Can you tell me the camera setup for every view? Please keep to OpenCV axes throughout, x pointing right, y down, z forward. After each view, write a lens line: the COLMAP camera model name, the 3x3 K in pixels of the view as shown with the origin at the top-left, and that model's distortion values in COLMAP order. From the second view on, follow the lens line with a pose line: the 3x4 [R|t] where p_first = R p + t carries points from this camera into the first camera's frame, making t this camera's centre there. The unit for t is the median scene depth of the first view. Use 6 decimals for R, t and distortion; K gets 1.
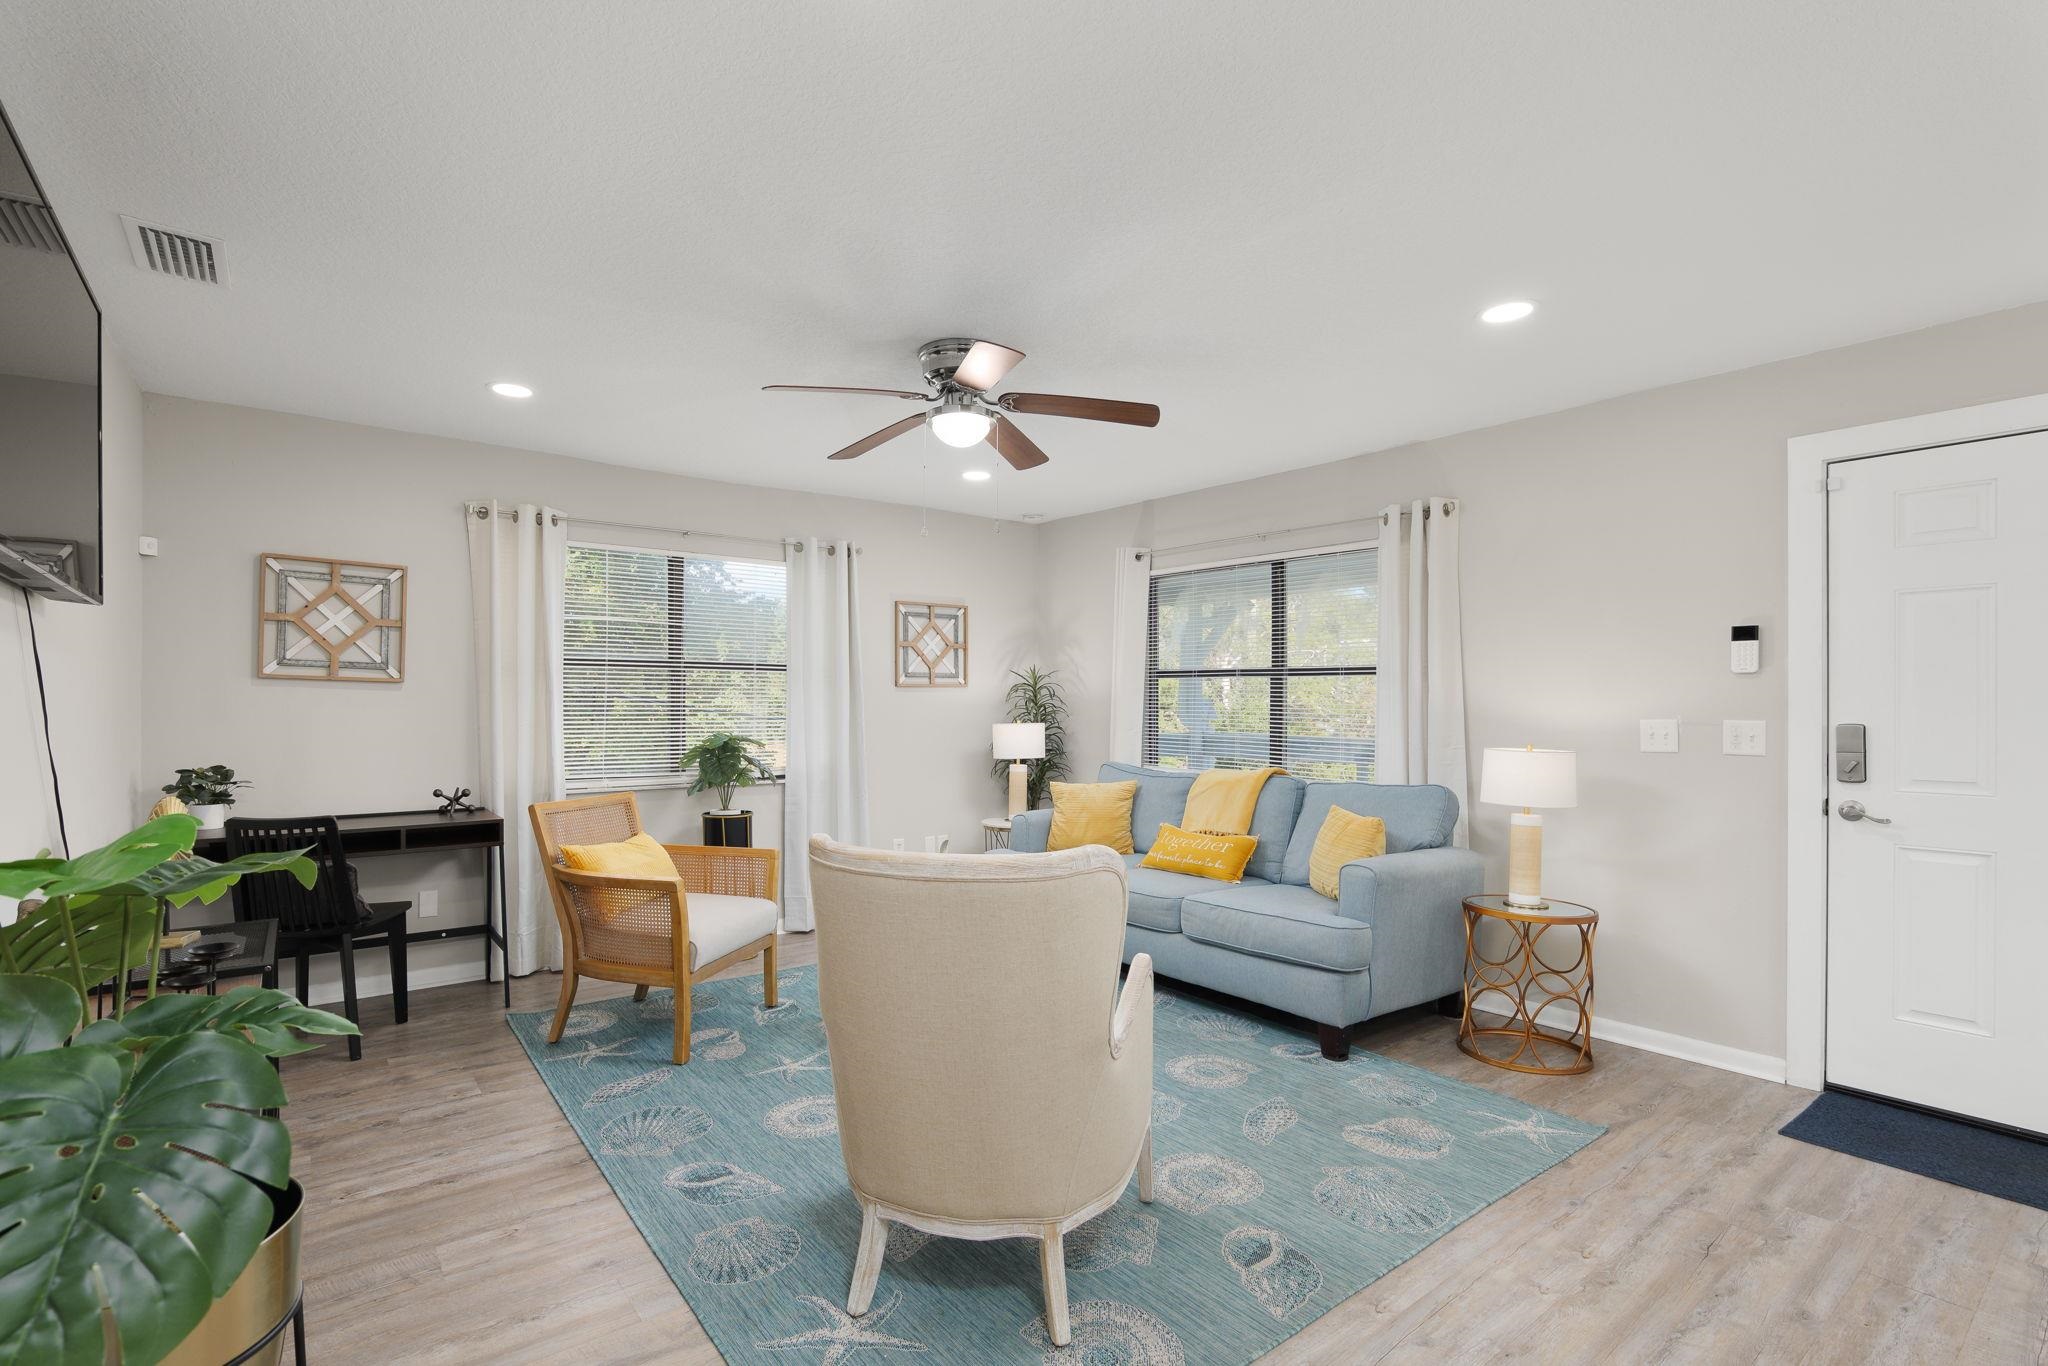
lens RADIAL K [[951.8, 0, 1013.1], [0, 951.8, 696.7], [0, 0, 1]] dist [-0.029393, 0.001468]
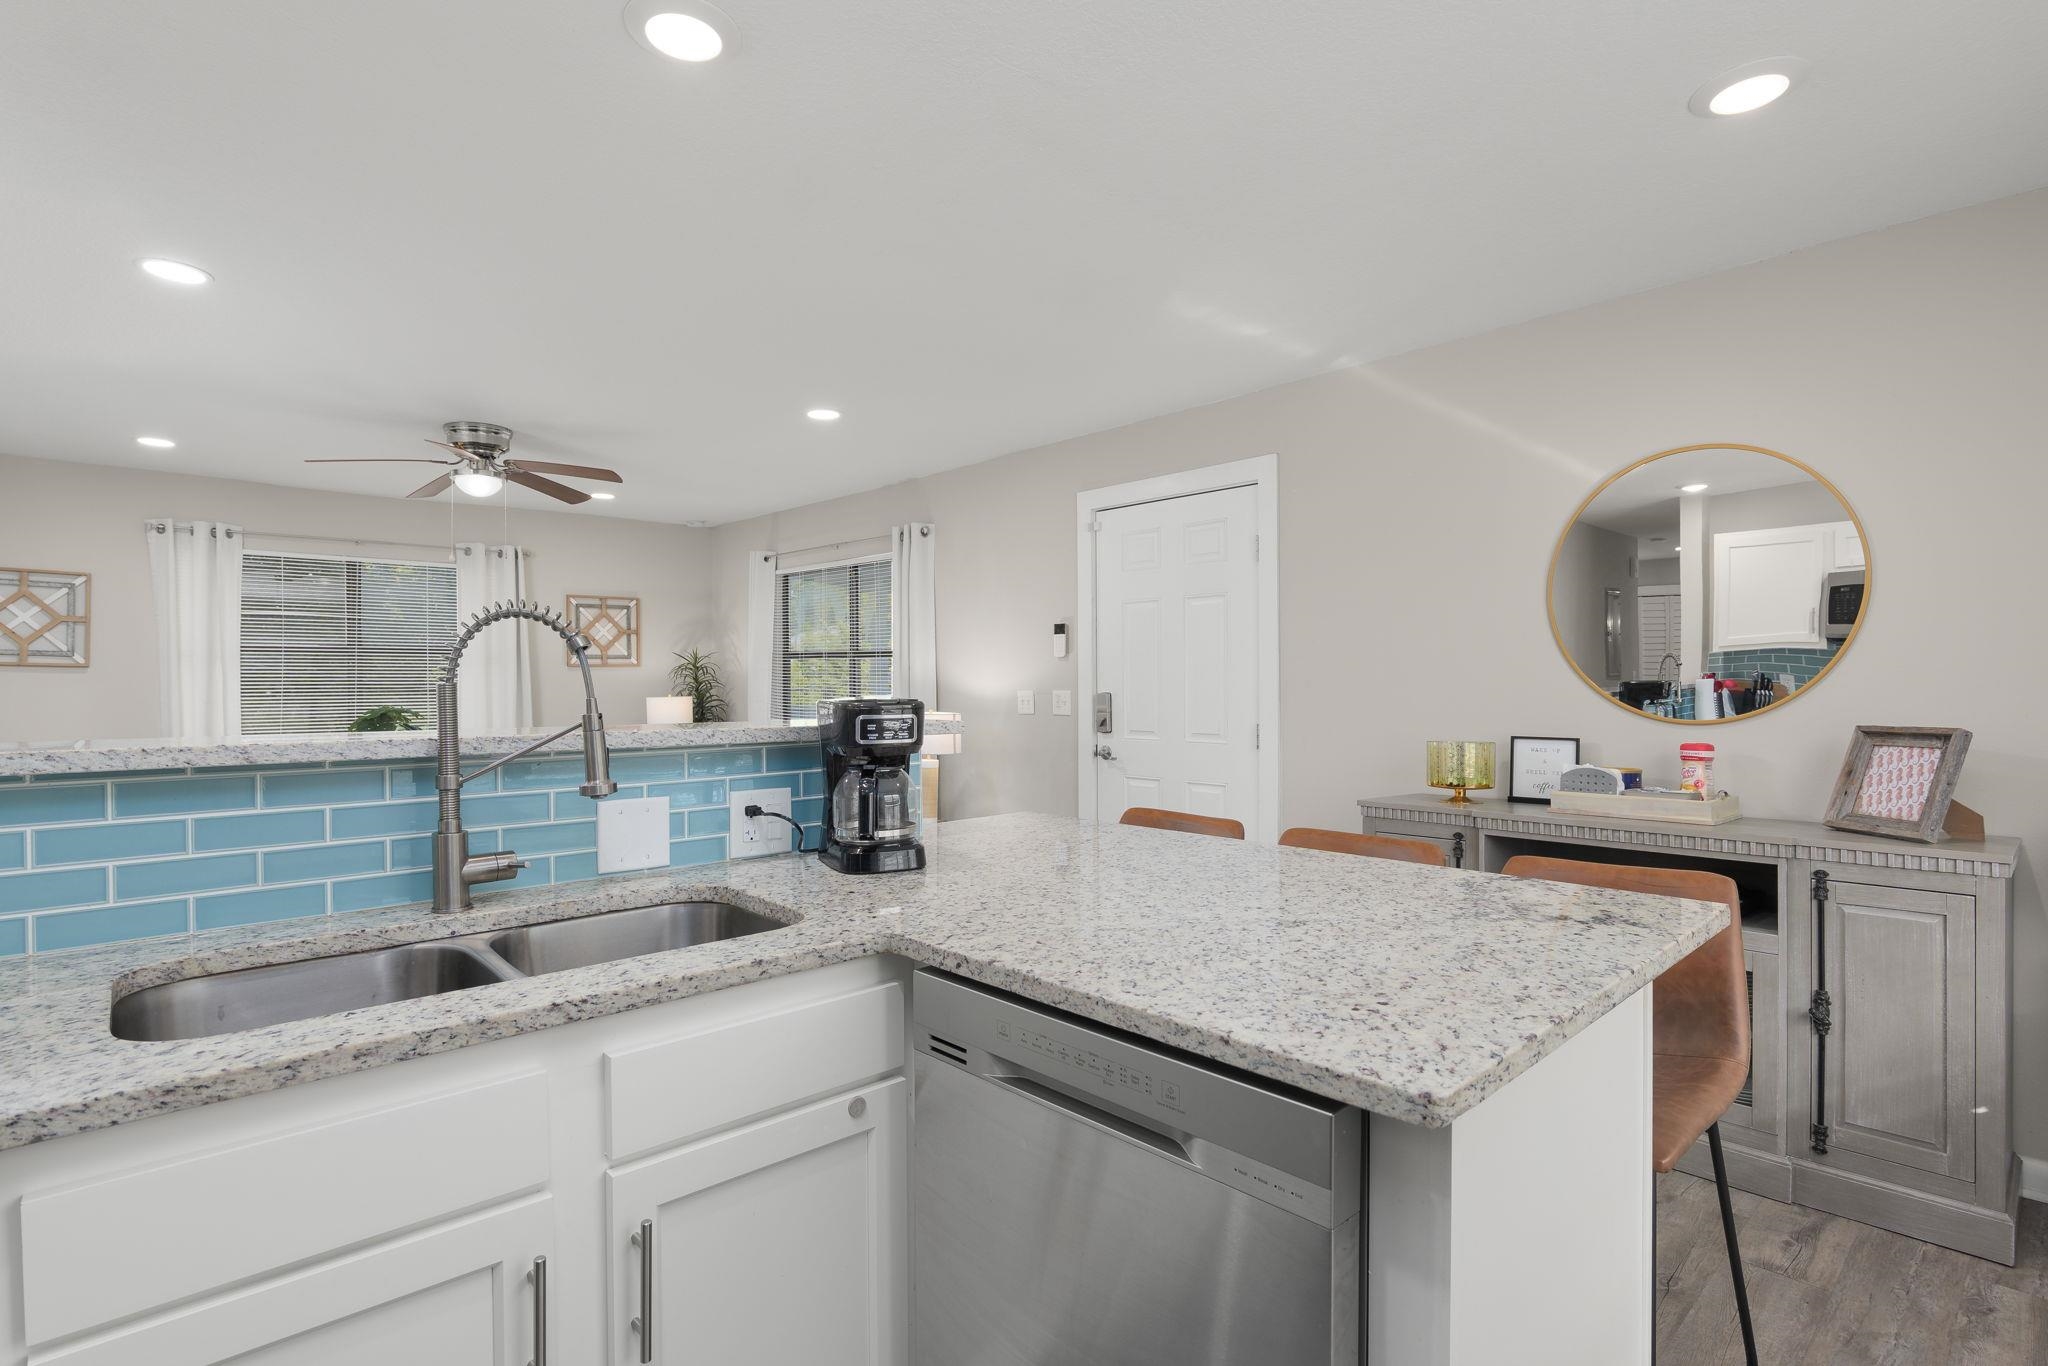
lens RADIAL K [[1002.5, 0, 1029.1], [0, 1002.5, 678.1], [0, 0, 1]] dist [-0.016506, 0.002522]
pose [[0.996855, -0.005347, 0.079062, 0.484483], [0.004764, 0.999960, 0.007553, -0.004337], [-0.079100, -0.007153, 0.996841, -0.398396]]
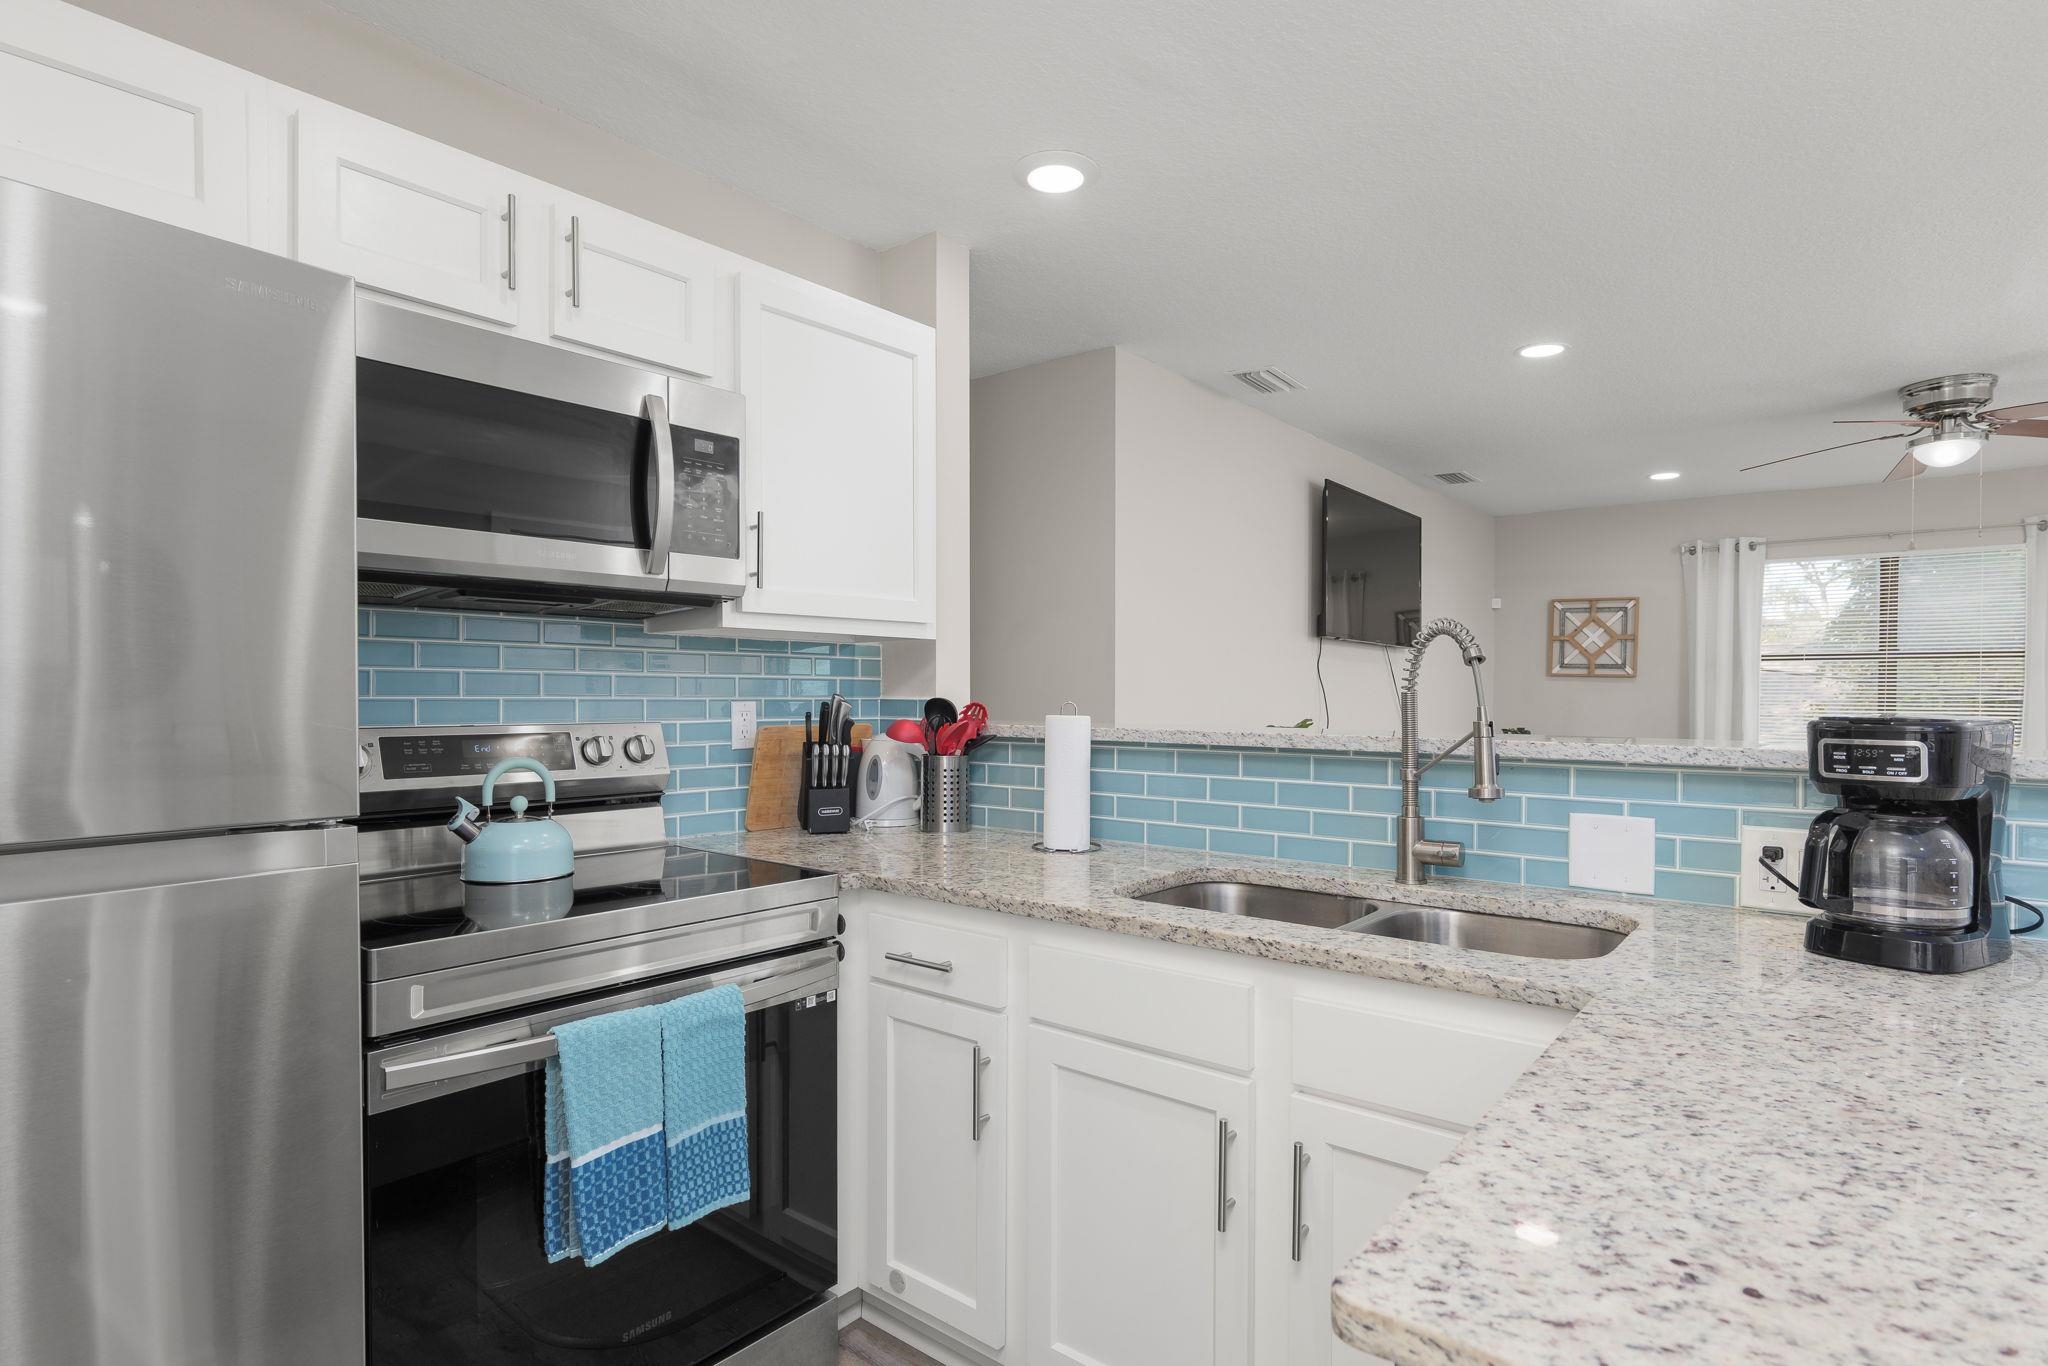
lens RADIAL K [[1034.1, 0, 1020.3], [0, 1034.1, 698.5], [0, 0, 1]] dist [0.002872, 0.001243]
pose [[0.216879, 0.004231, -0.976189, 0.711455], [0.010762, 0.999919, 0.006725, -0.002973], [0.976139, -0.011964, 0.216816, -0.280829]]
